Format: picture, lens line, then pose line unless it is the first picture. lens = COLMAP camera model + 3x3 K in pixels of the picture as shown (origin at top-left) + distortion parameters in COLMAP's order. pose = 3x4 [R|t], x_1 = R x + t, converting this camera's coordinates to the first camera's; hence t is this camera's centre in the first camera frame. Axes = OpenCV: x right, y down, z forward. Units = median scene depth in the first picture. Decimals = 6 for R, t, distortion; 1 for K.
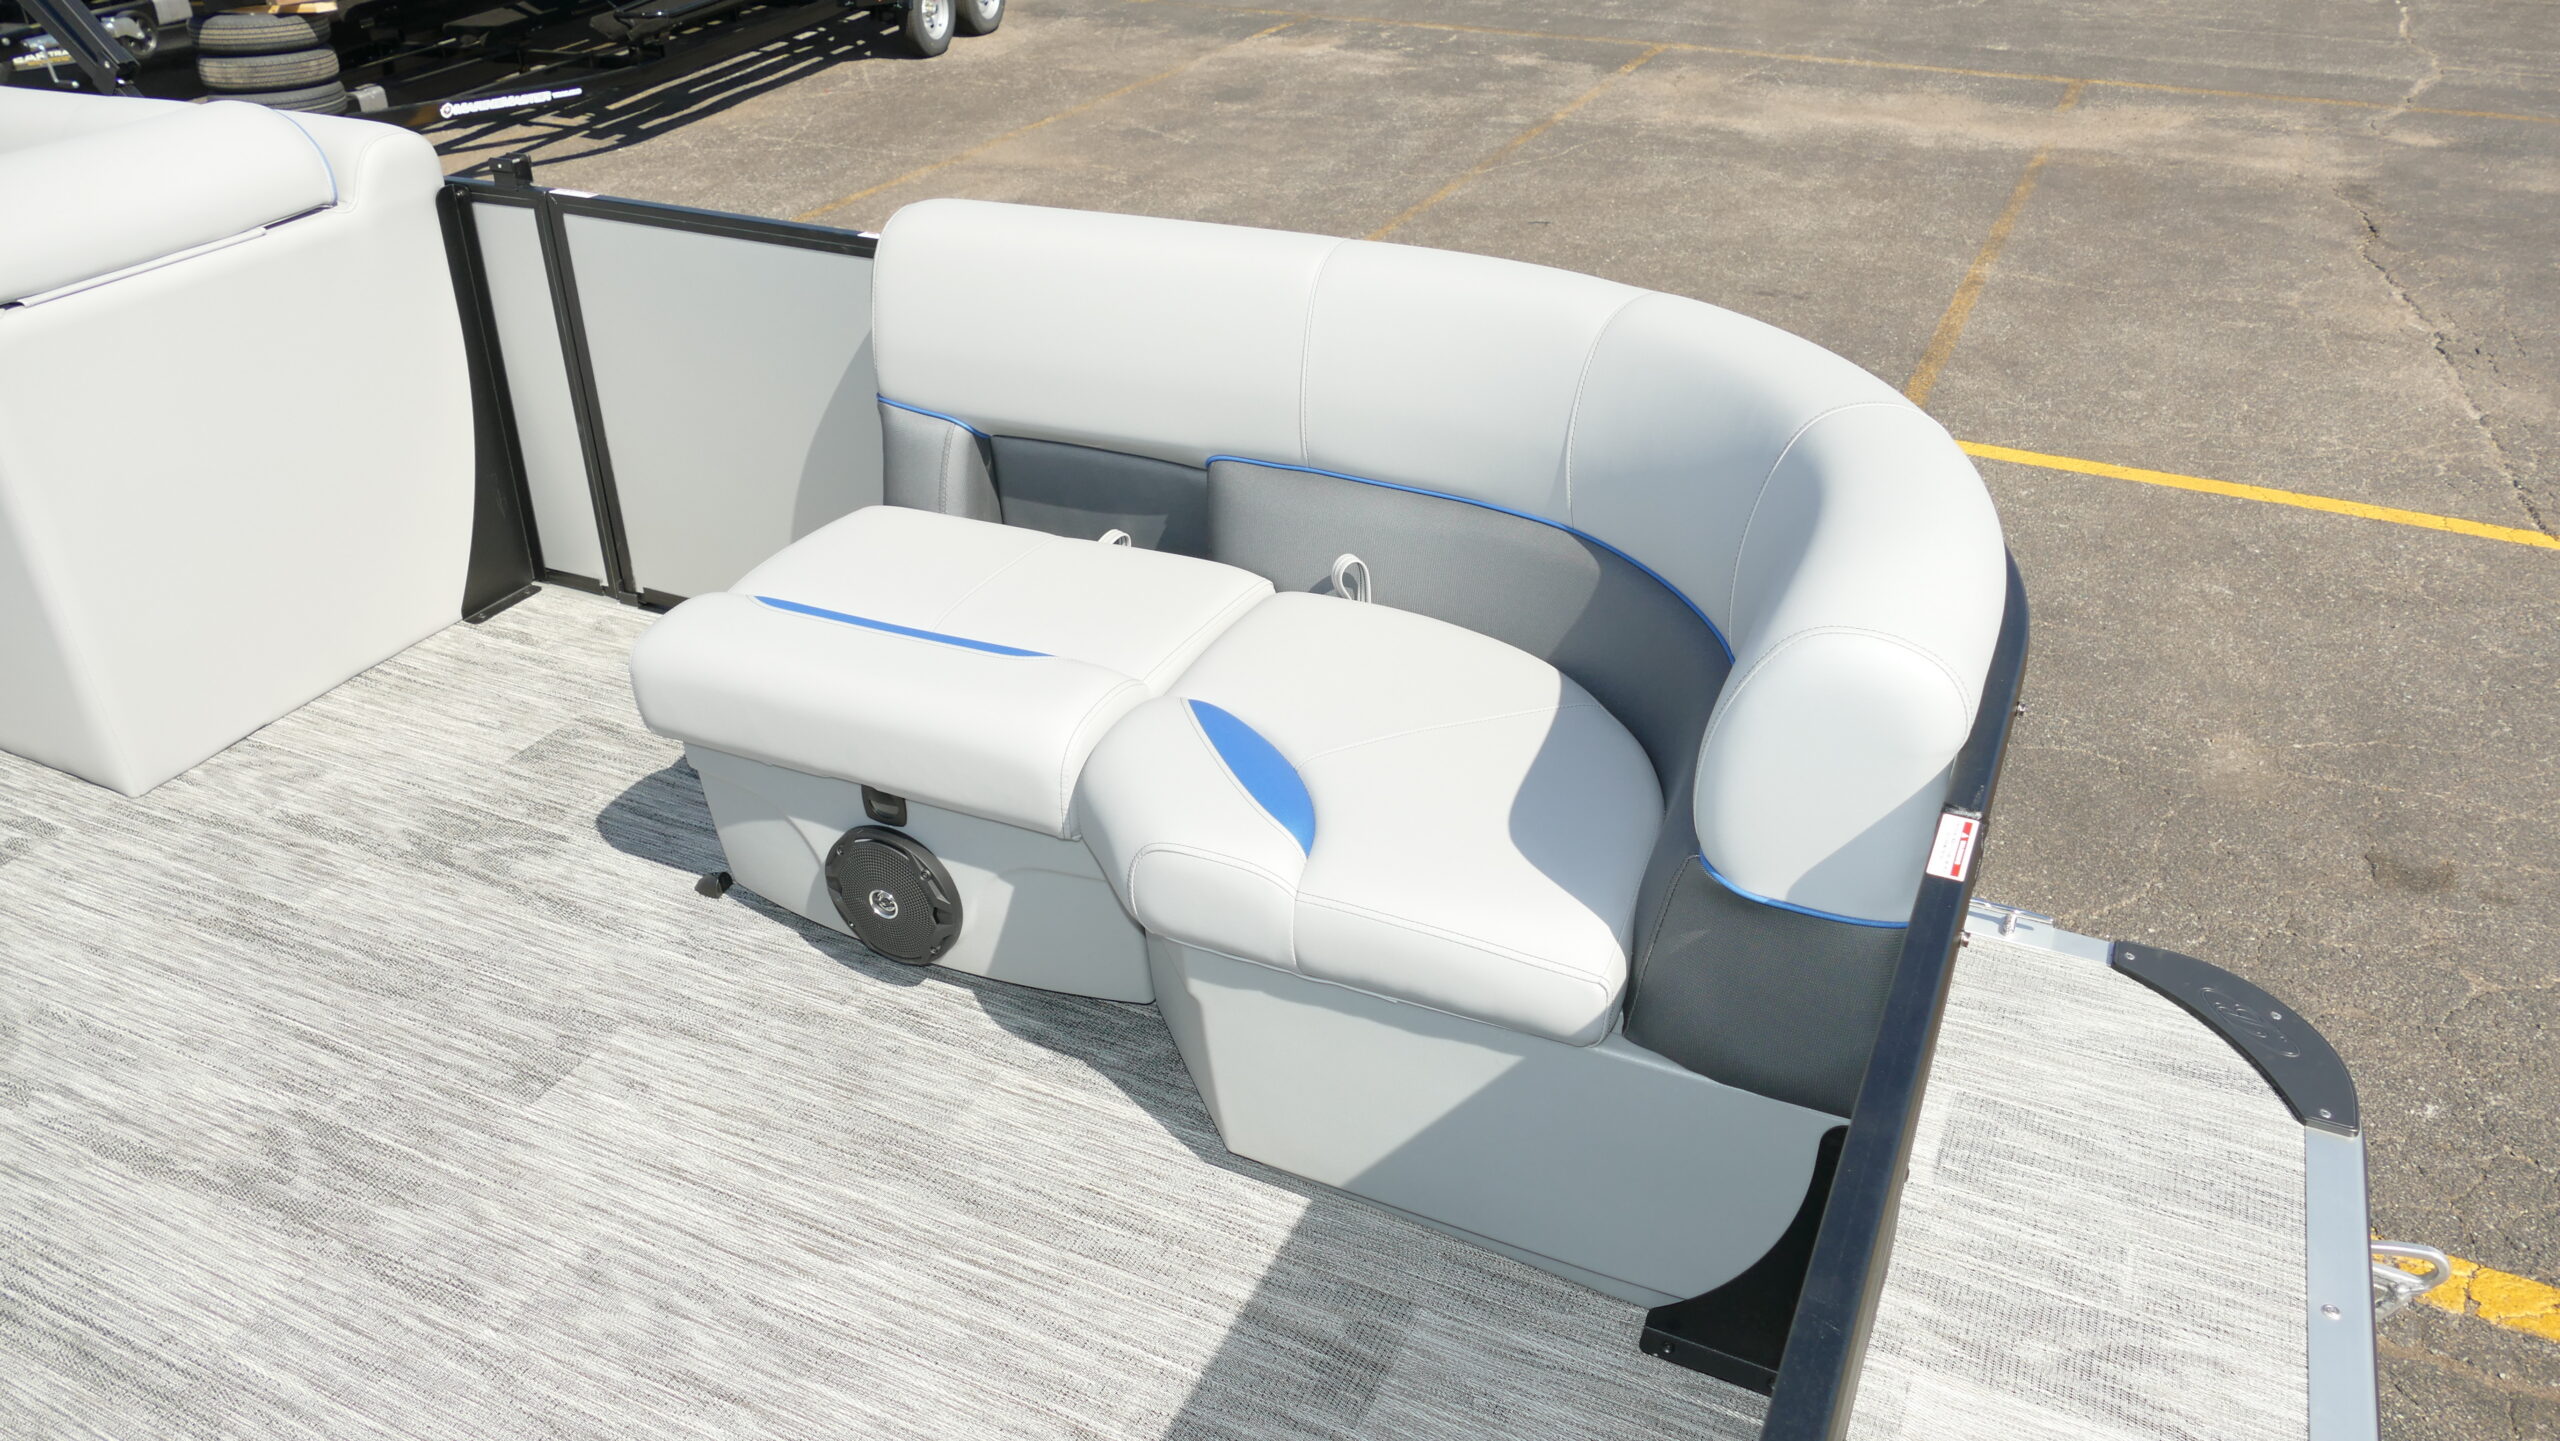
lens RADIAL K [[1831.2, 0, 1284.9], [0, 1831.2, 724.0], [0, 0, 1]] dist [-0.010740, -0.004450]
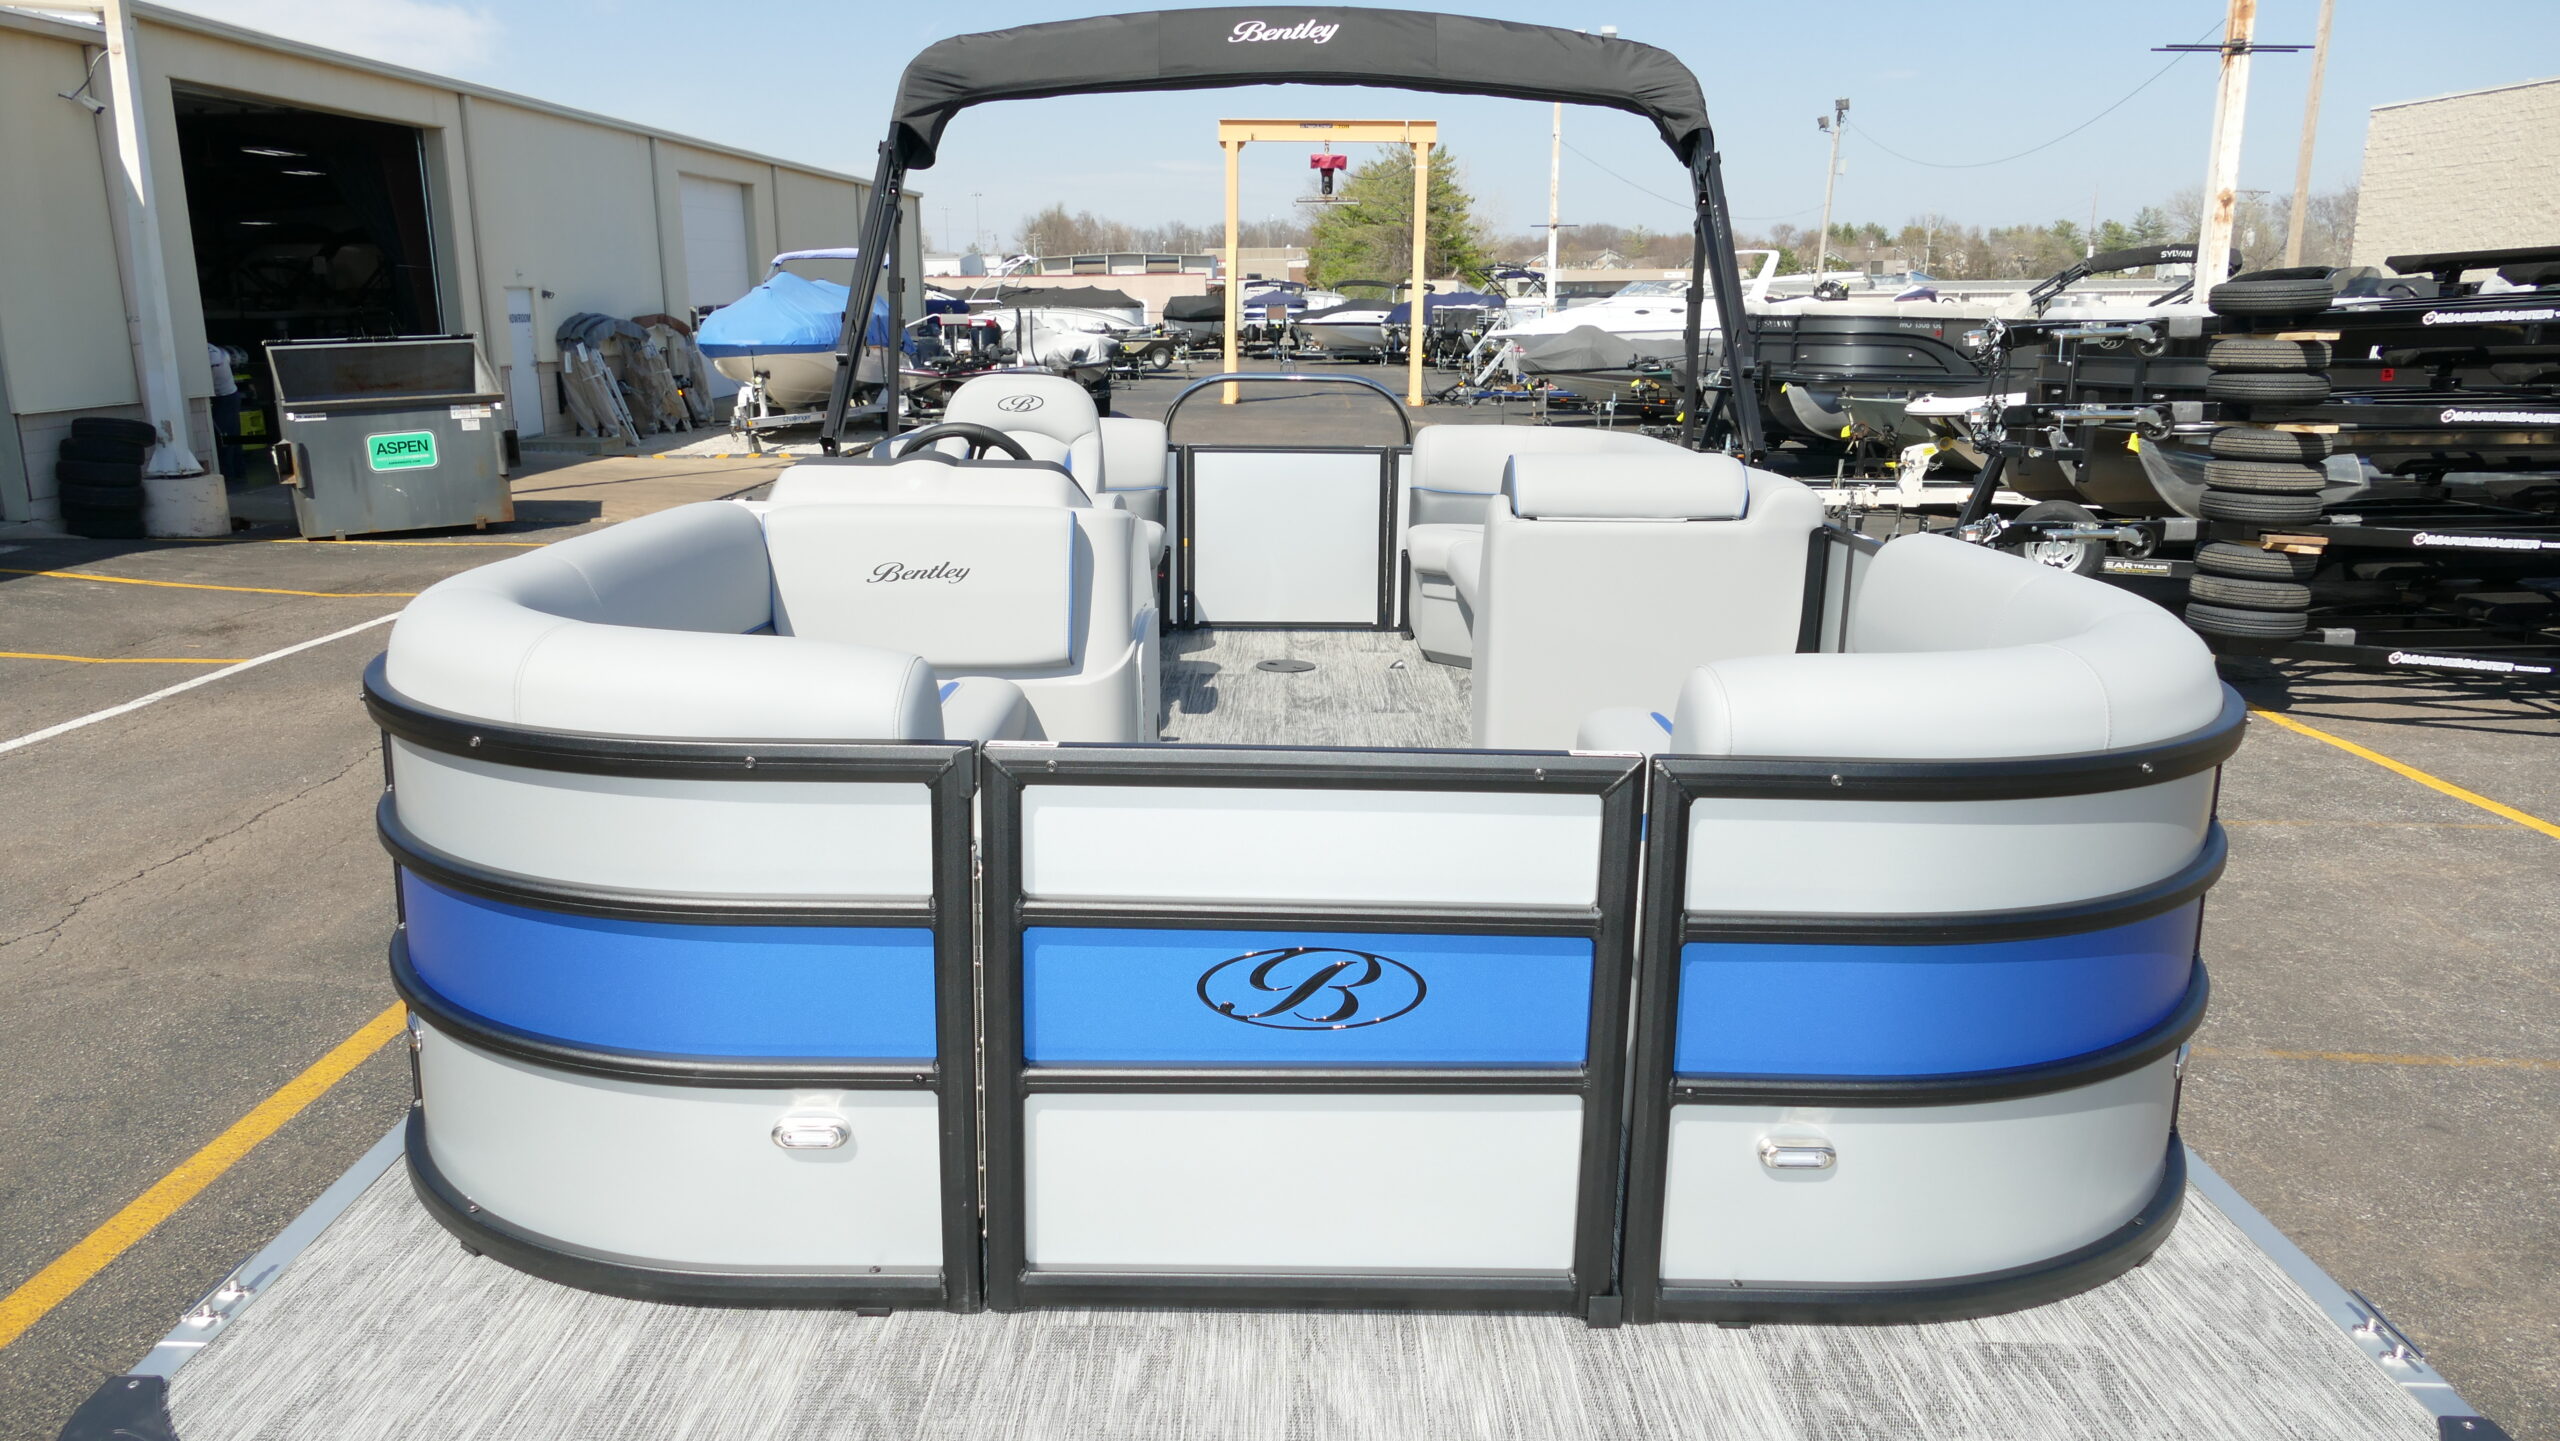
lens RADIAL K [[1850.4, 0, 1261.6], [0, 1850.4, 709.5], [0, 0, 1]] dist [-0.009288, 0.003883]
pose [[0.415331, 0.203894, -0.886526, 0.709234], [-0.475225, 0.879629, -0.020332, 0.089022], [0.775668, 0.429744, 0.462232, -0.012149]]
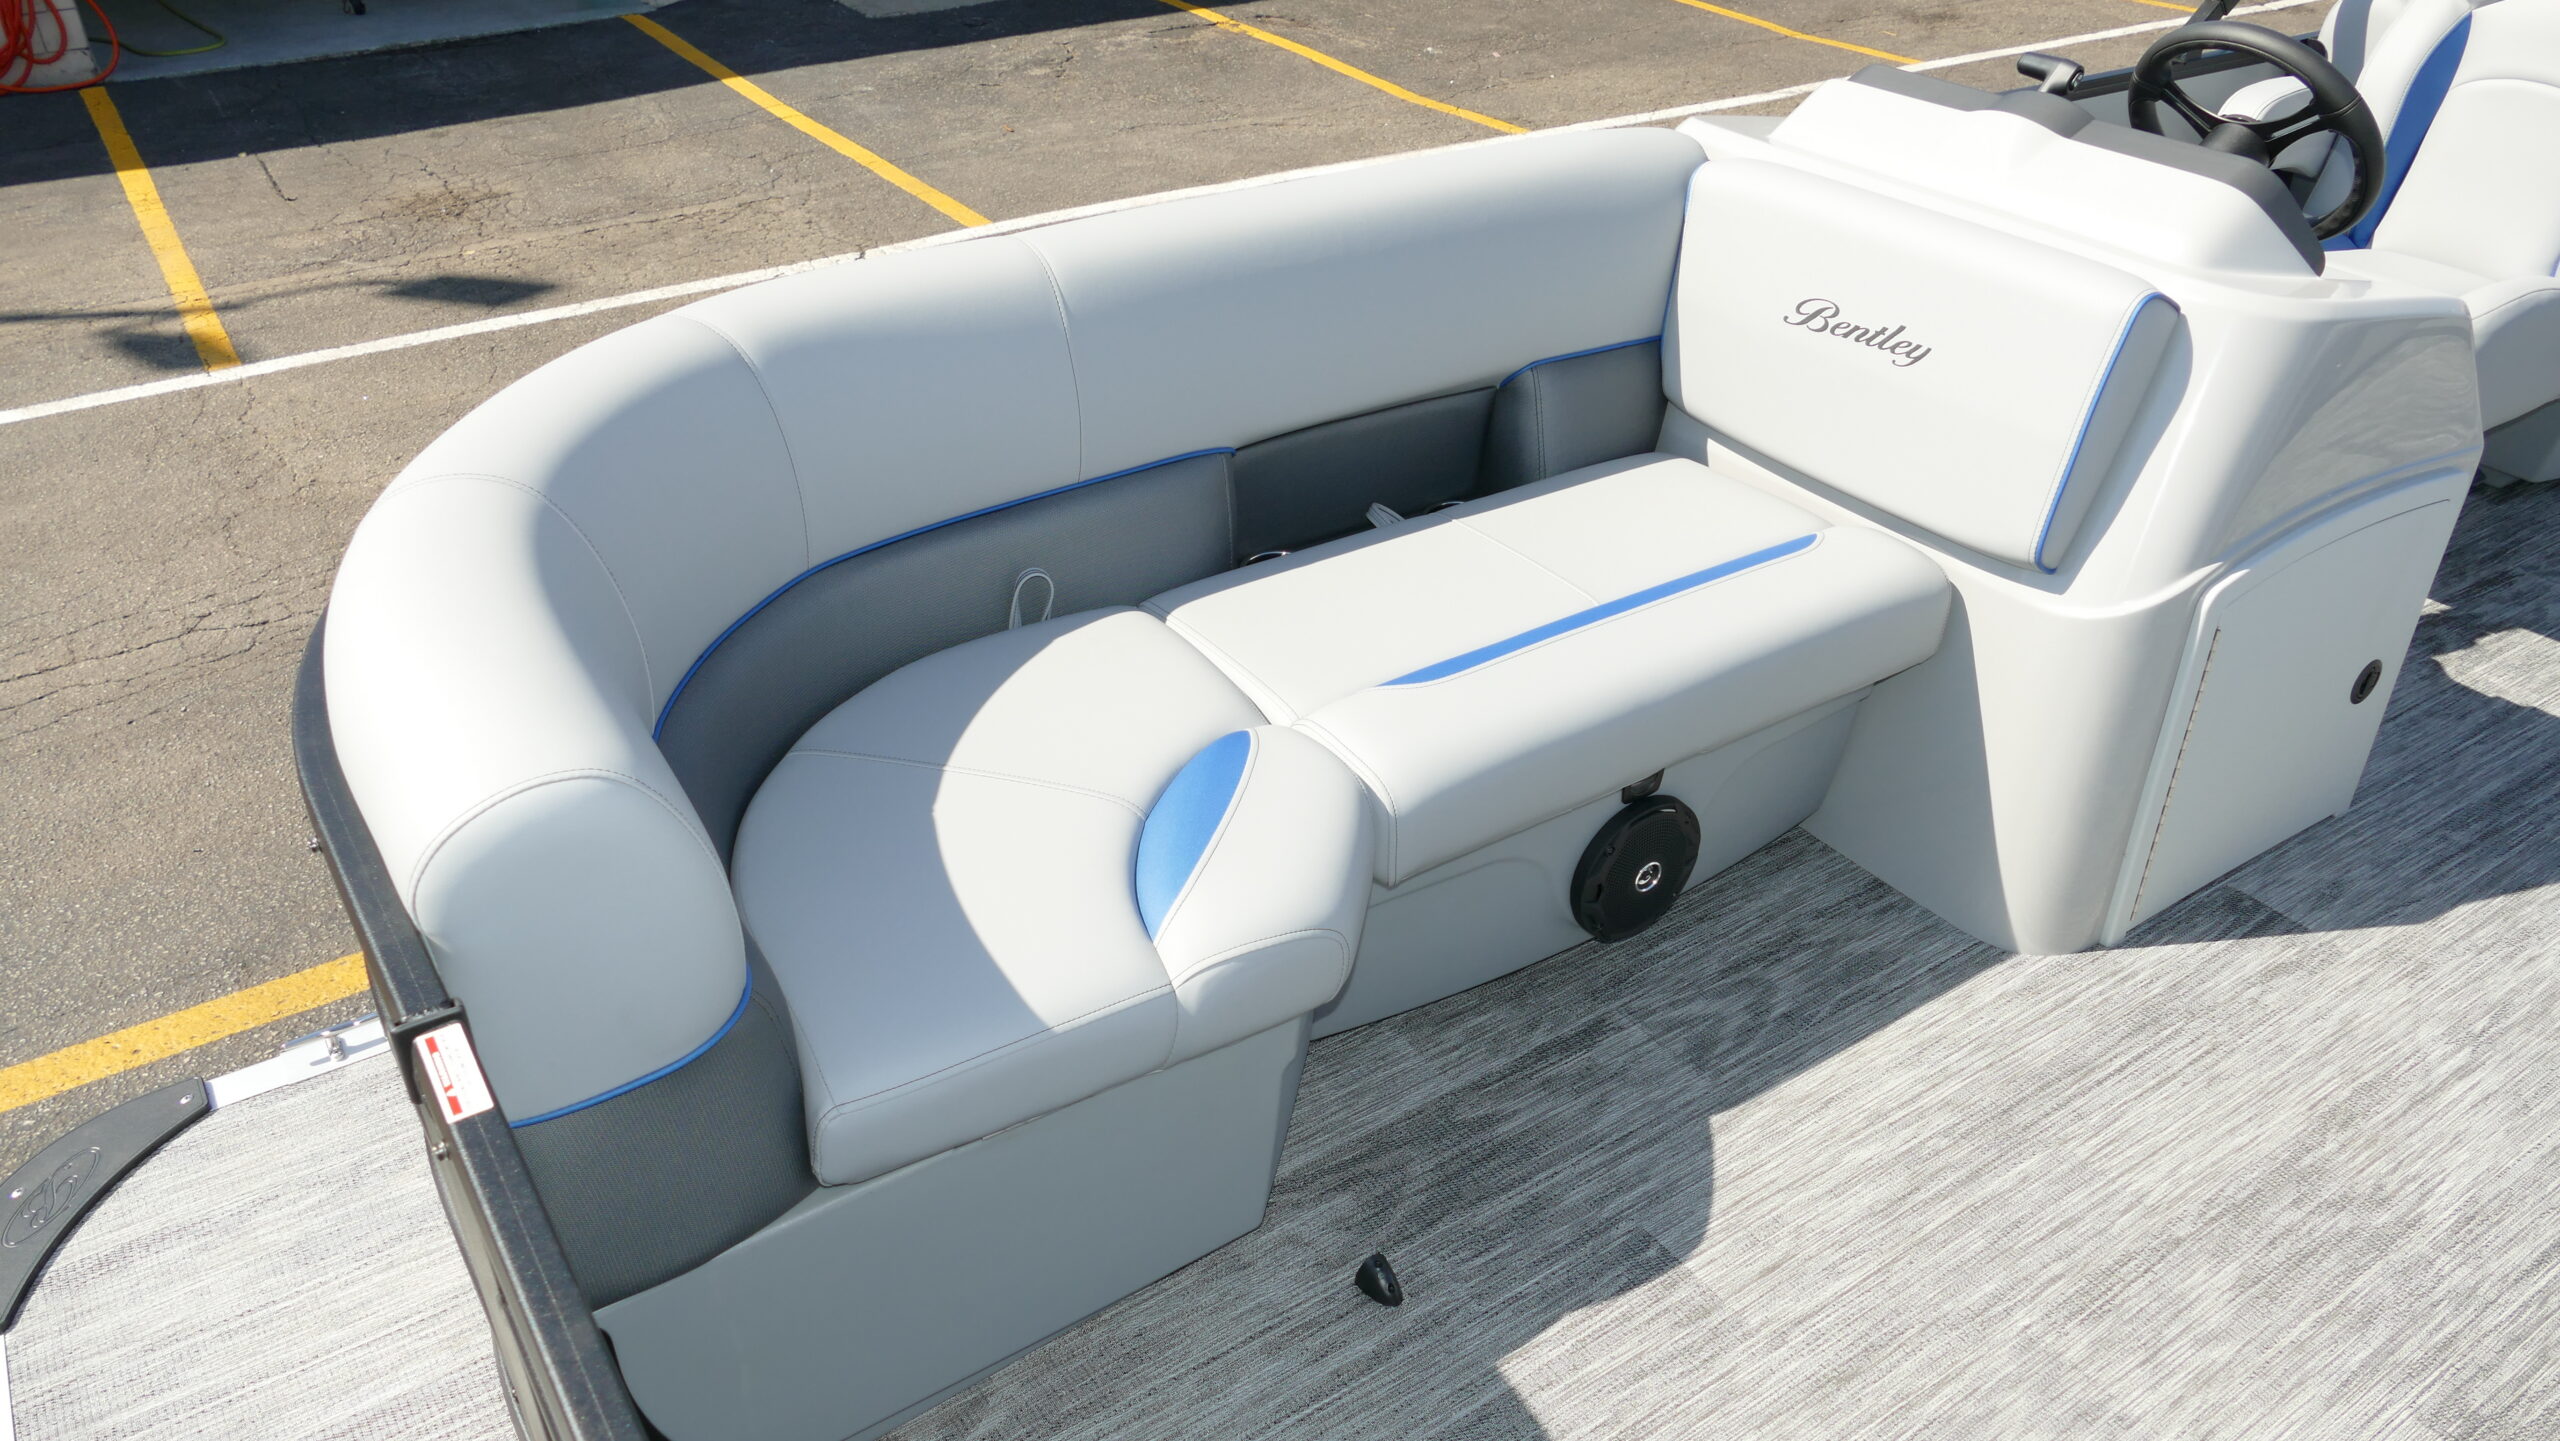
lens RADIAL K [[1814.0, 0, 1268.4], [0, 1814.0, 711.5], [0, 0, 1]] dist [-0.001723, 0.005304]
pose [[-0.518633, 0.460716, -0.720251, 0.189735], [-0.437281, 0.580961, 0.686491, -0.203492], [0.734715, 0.670989, -0.099843, 0.344109]]
